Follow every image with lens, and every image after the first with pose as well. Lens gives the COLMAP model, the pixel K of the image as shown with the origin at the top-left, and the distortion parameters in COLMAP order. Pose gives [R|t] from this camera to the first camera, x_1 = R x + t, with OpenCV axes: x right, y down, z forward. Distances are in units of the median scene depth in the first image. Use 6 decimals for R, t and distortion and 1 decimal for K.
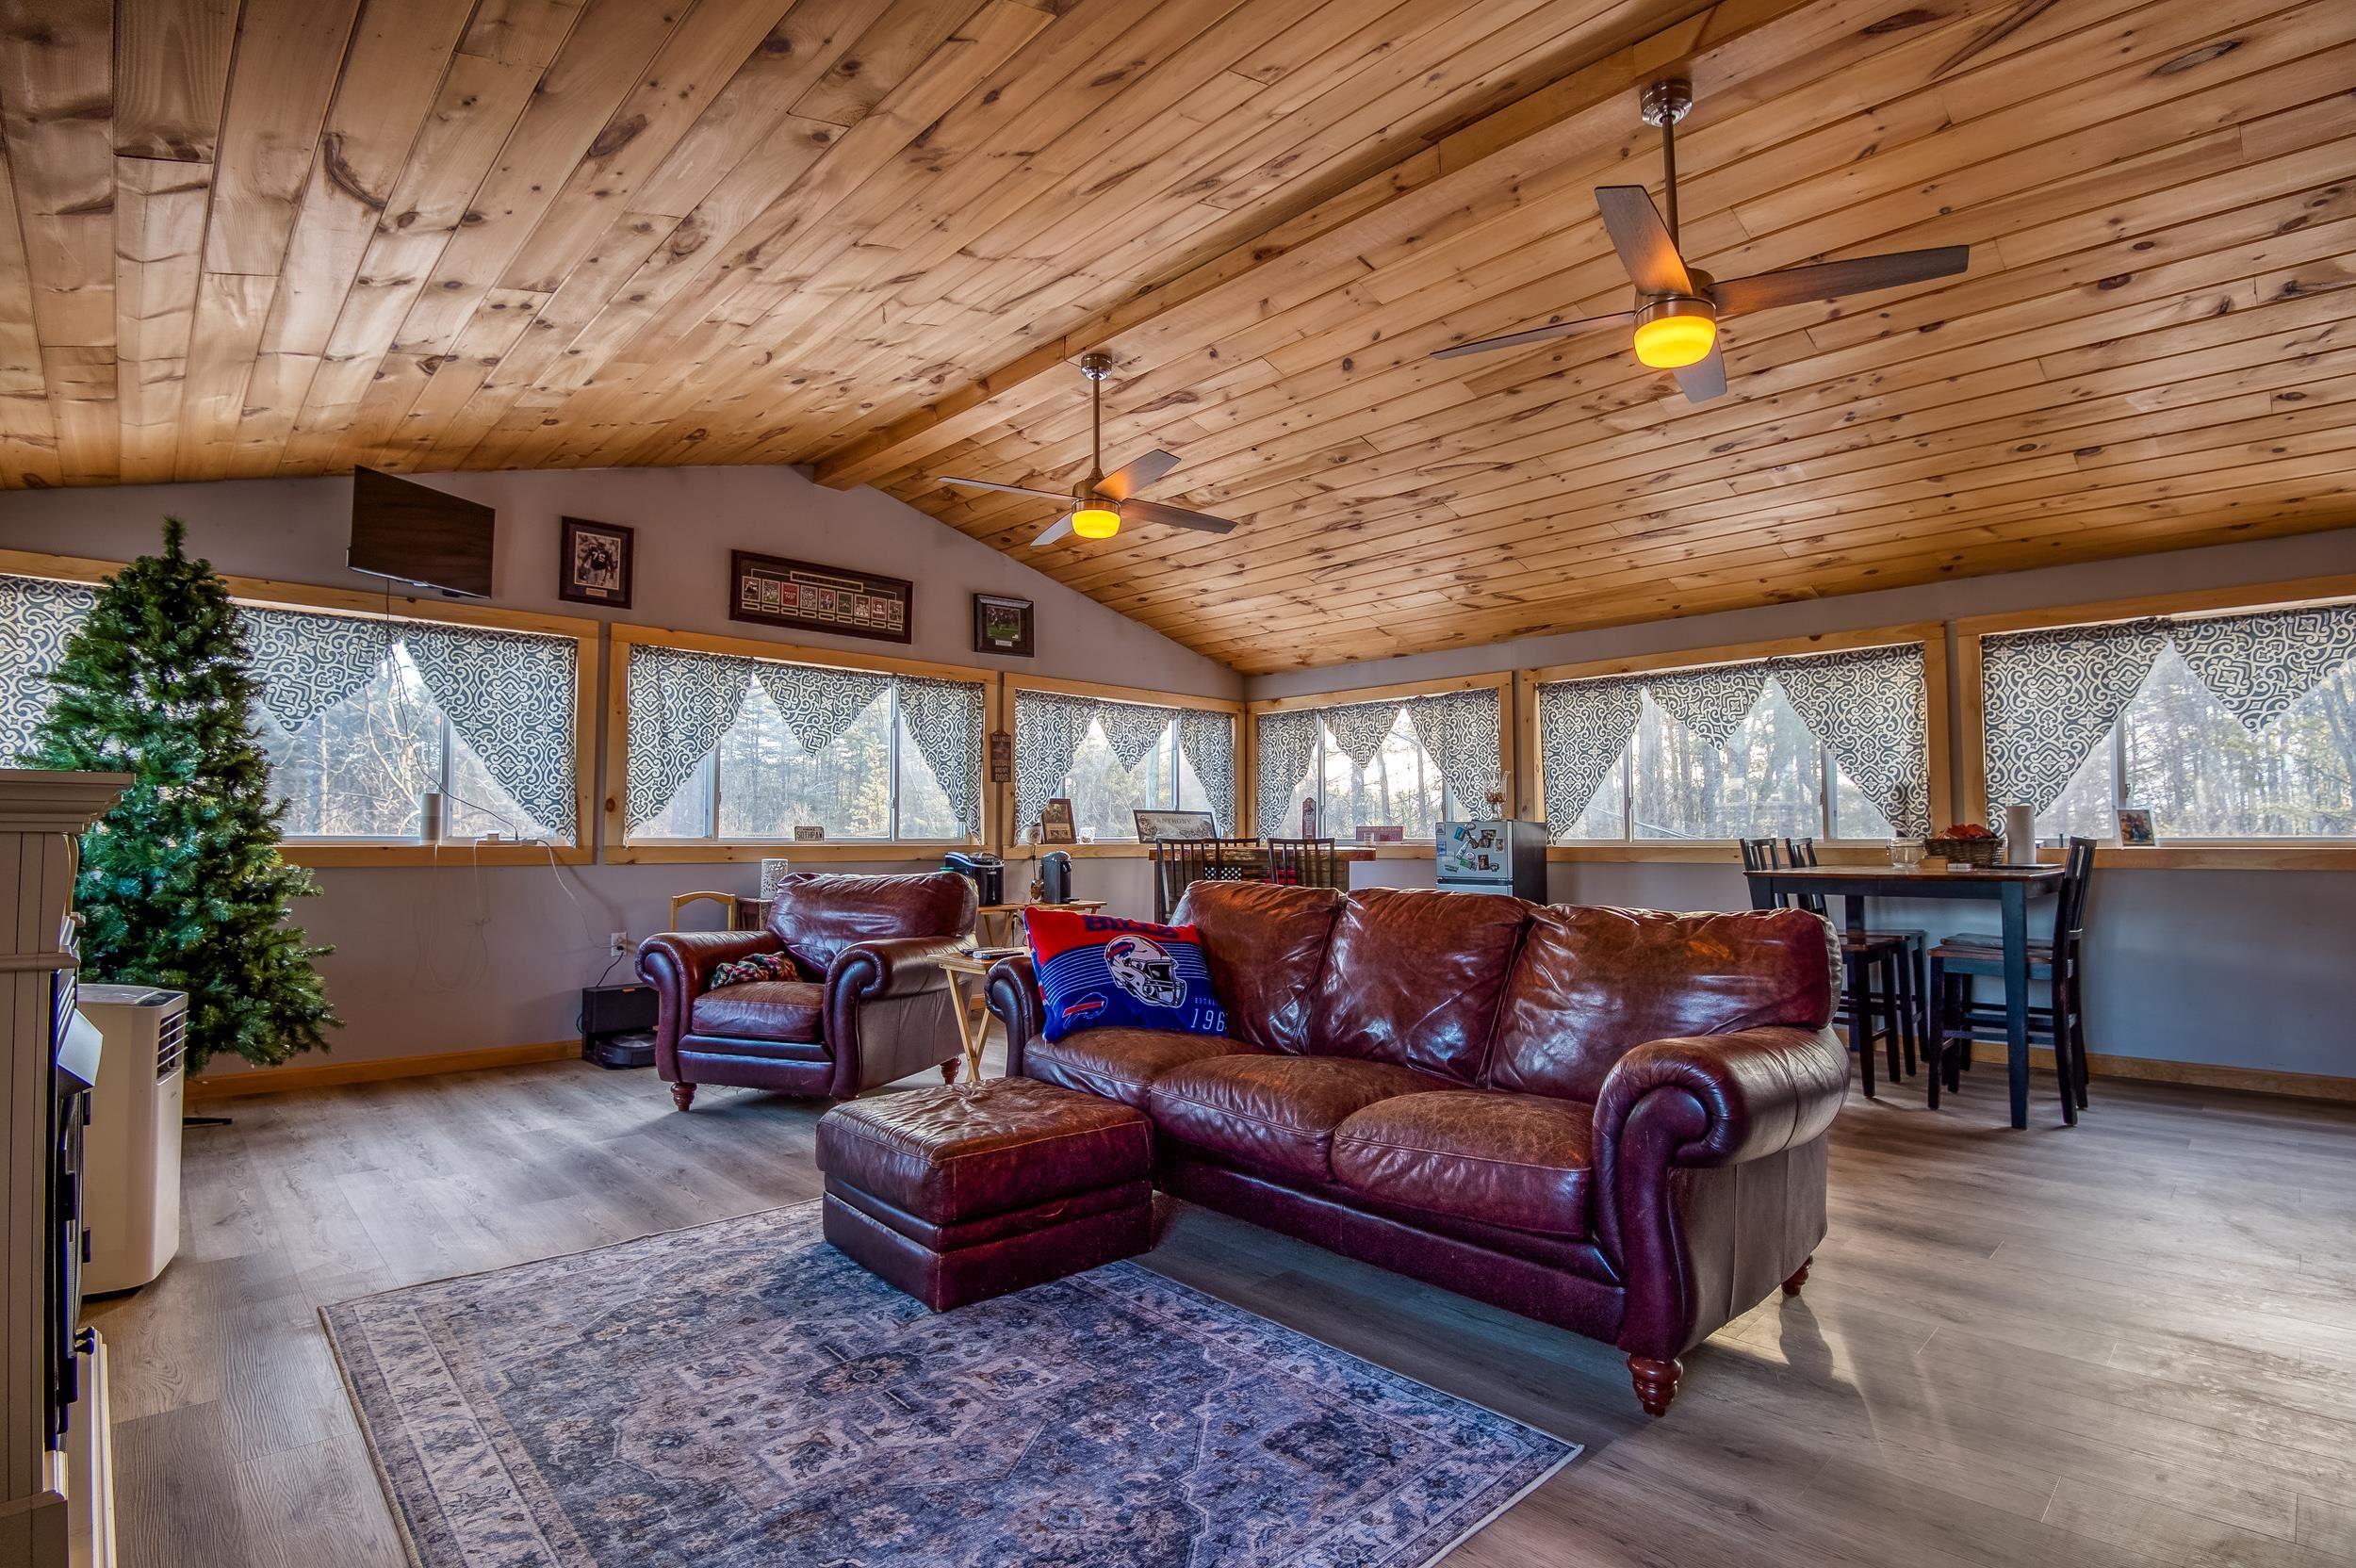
lens RADIAL K [[1126.9, 0, 1199.9], [0, 1126.9, 797.3], [0, 0, 1]] dist [-0.012489, -0.018468]
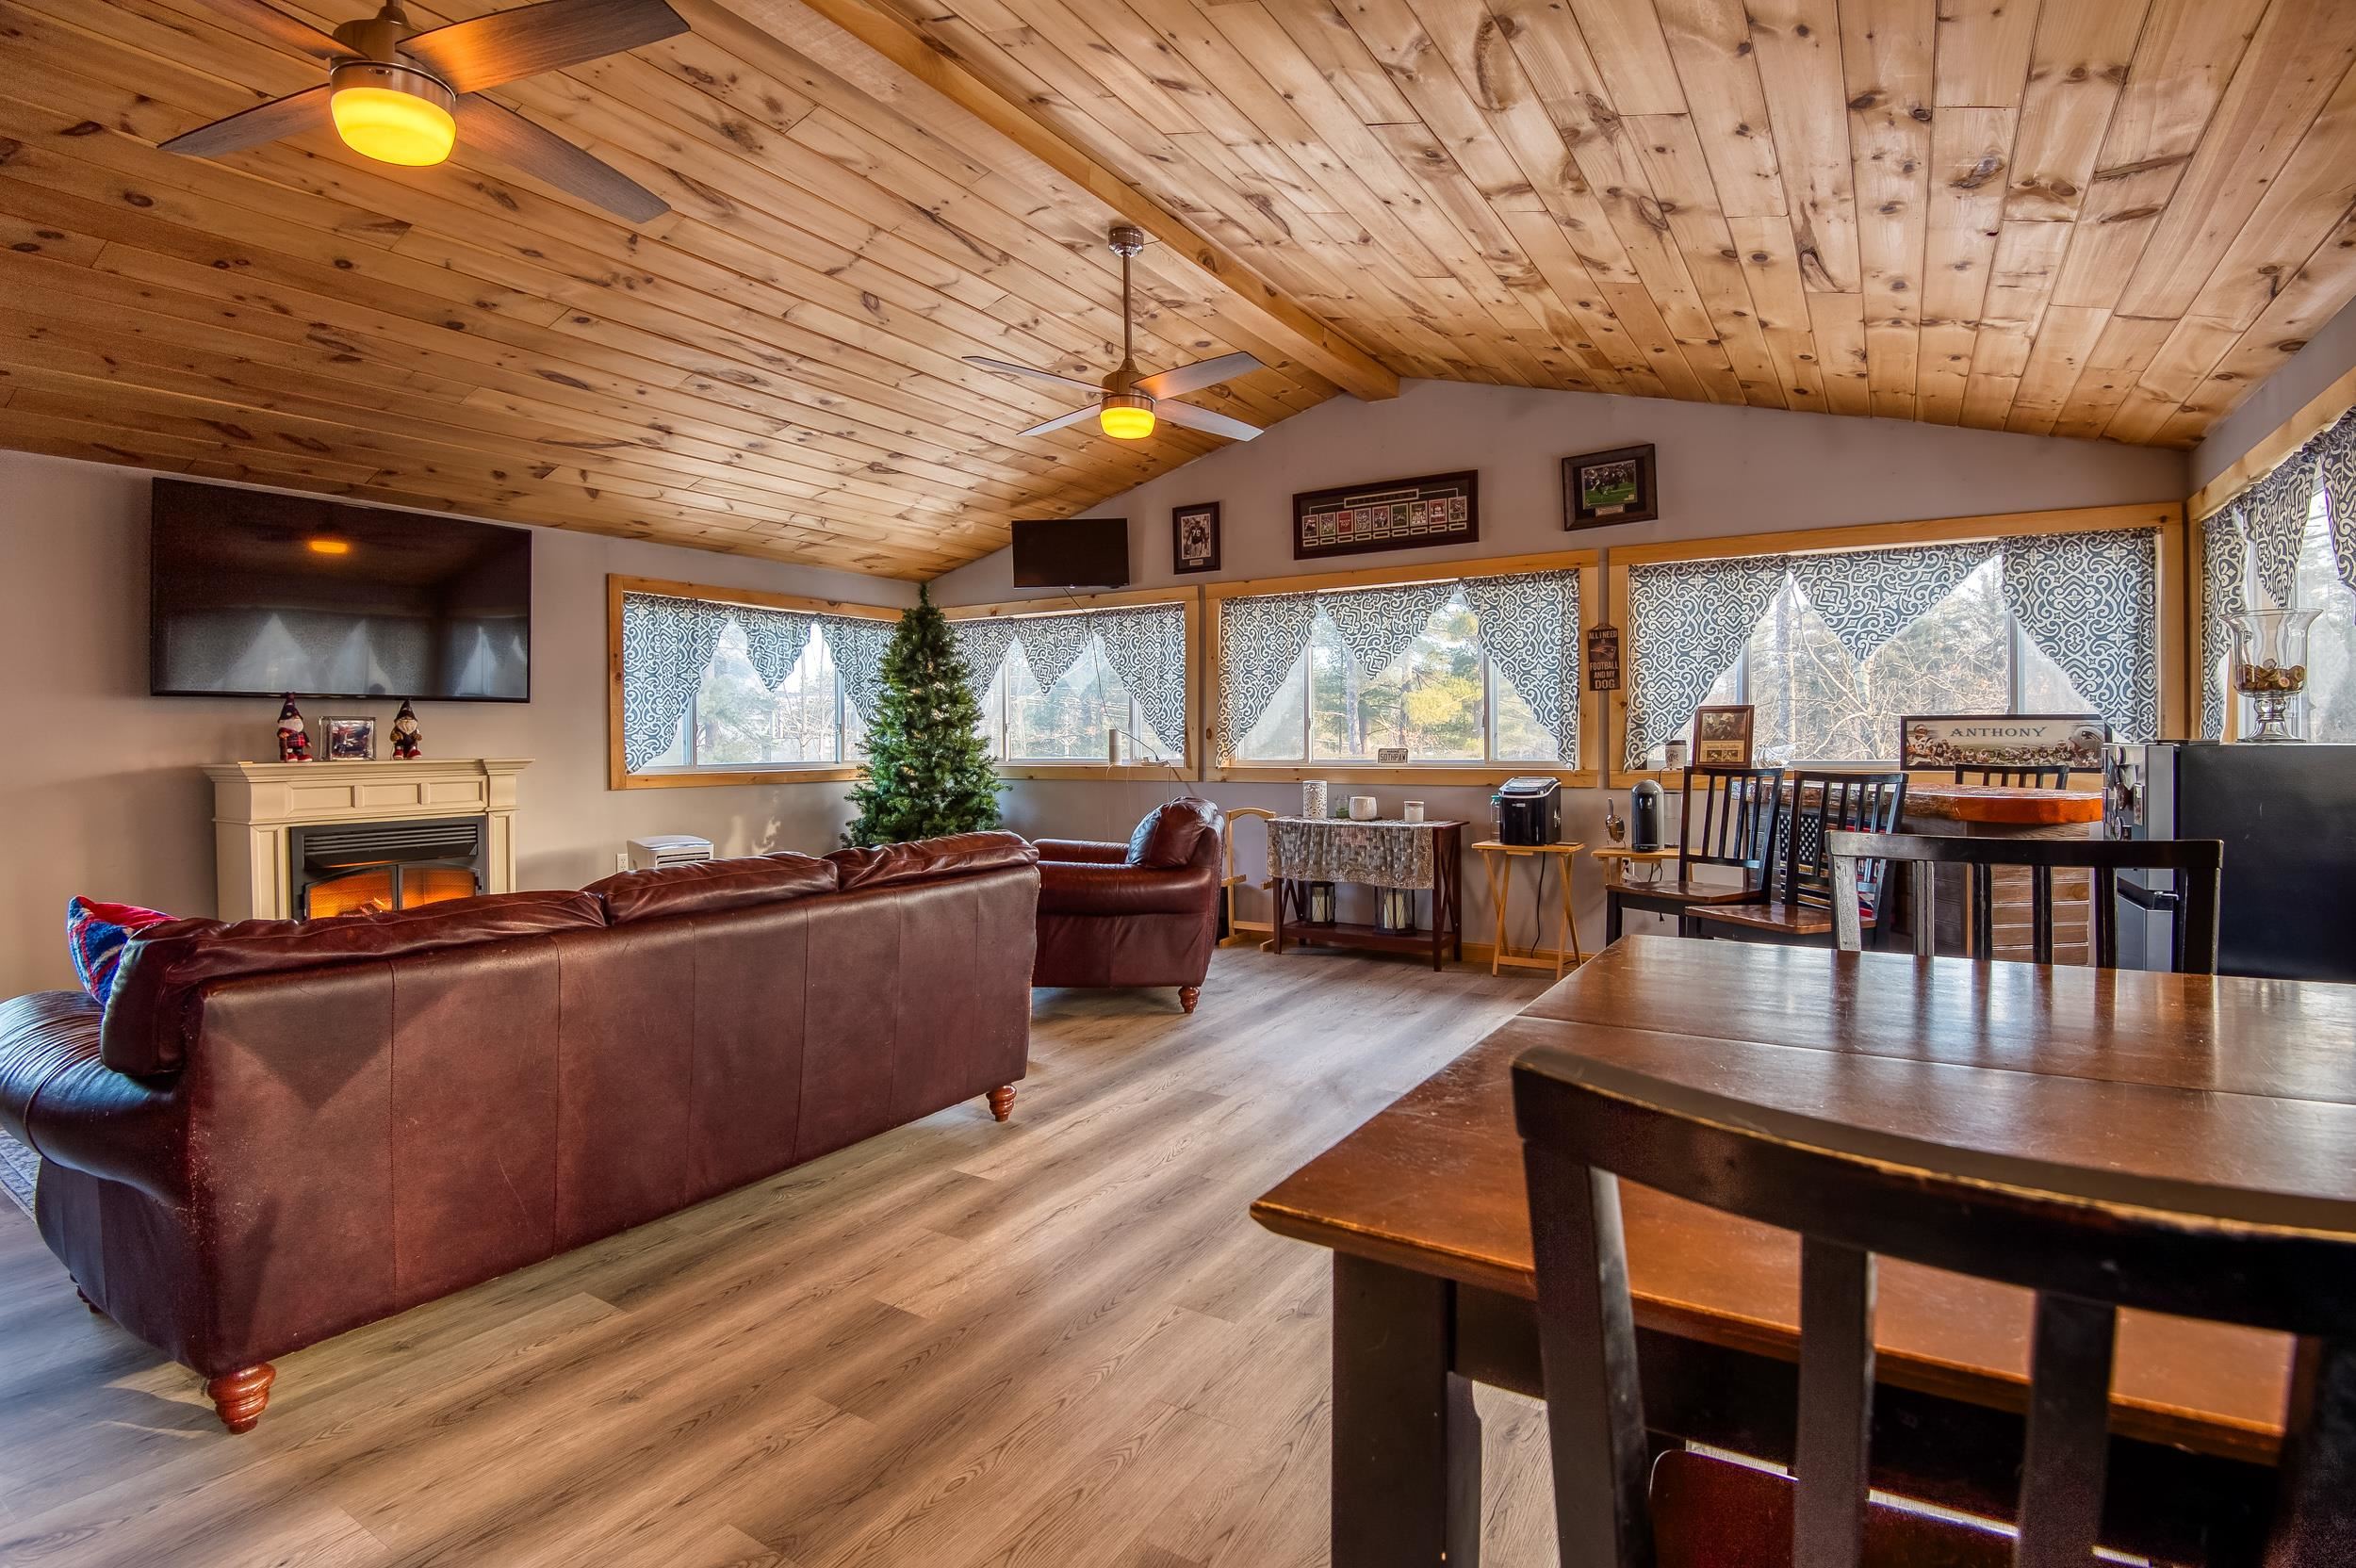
lens RADIAL K [[1126.9, 0, 1246.3], [0, 1126.9, 769.2], [0, 0, 1]] dist [-0.012489, -0.018468]
pose [[0.255179, 0.024432, -0.966585, 0.610053], [0.044192, 0.998341, 0.036901, 0.001675], [0.965883, -0.052131, 0.253676, 0.648903]]
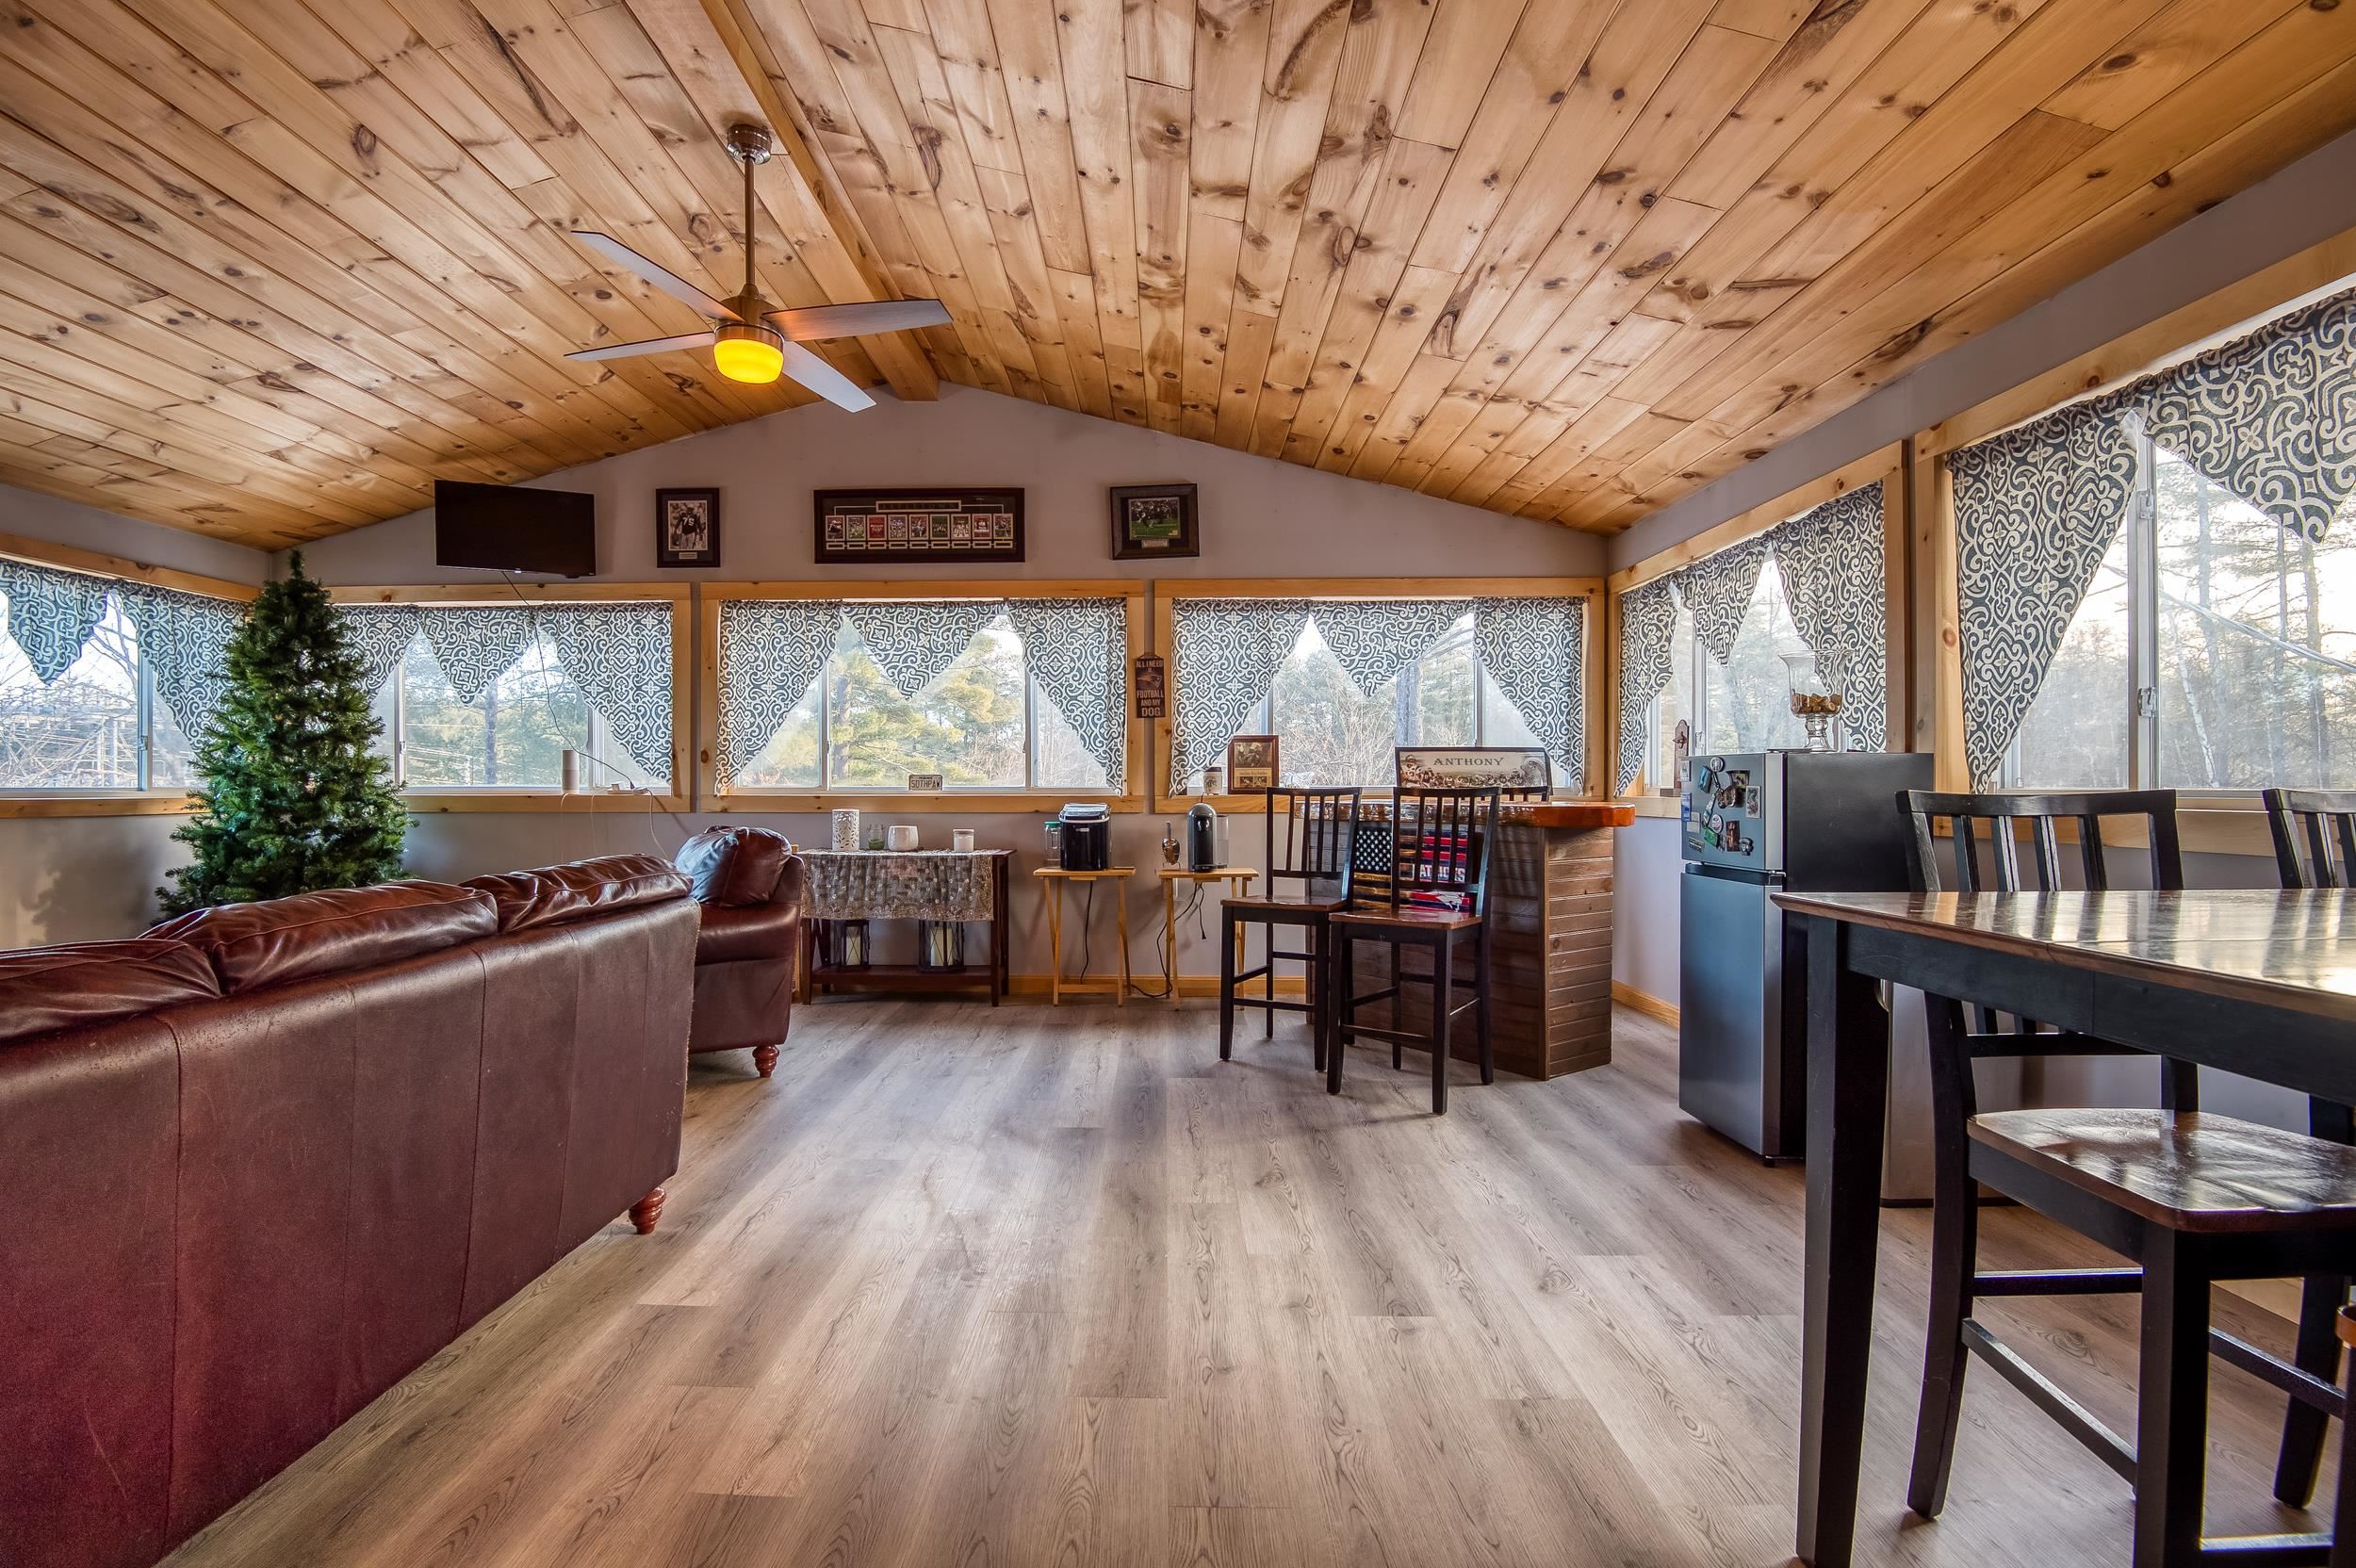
lens RADIAL K [[1126.9, 0, 1159.4], [0, 1126.9, 806.0], [0, 0, 1]] dist [-0.012489, -0.018468]
pose [[0.687946, 0.013324, -0.725640, 0.483498], [0.028276, 0.998580, 0.045142, 0.015977], [0.725211, -0.051574, 0.686592, 0.520632]]
